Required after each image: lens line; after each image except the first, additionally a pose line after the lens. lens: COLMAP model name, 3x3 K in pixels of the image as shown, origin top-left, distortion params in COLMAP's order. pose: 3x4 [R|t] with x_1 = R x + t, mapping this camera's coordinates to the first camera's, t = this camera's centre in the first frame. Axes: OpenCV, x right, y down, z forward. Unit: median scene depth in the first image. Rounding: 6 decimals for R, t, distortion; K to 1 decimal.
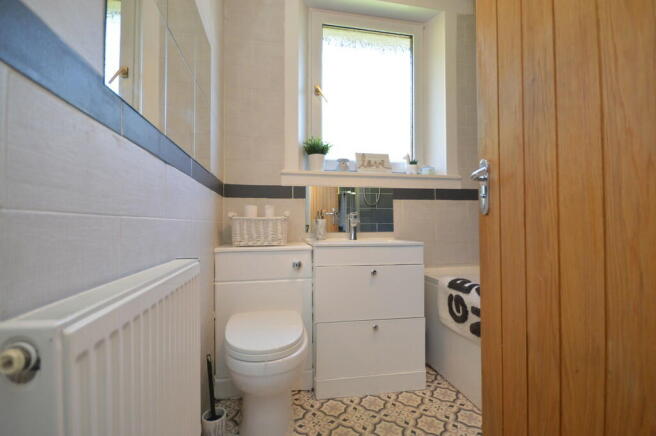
lens RADIAL K [[293.2, 0, 328.0], [0, 293.2, 218.0], [0, 0, 1]] dist [-0.008742, -0.000675]
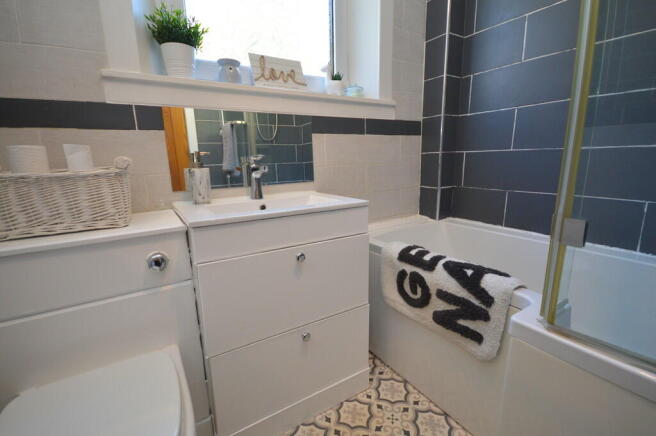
lens RADIAL K [[293.2, 0, 328.0], [0, 293.2, 218.0], [0, 0, 1]] dist [-0.008742, -0.000675]
pose [[0.930289, -0.092525, 0.354966, -0.000431], [0.011945, 0.974795, 0.222784, -0.024774], [-0.366632, -0.203014, 0.907946, 0.362705]]
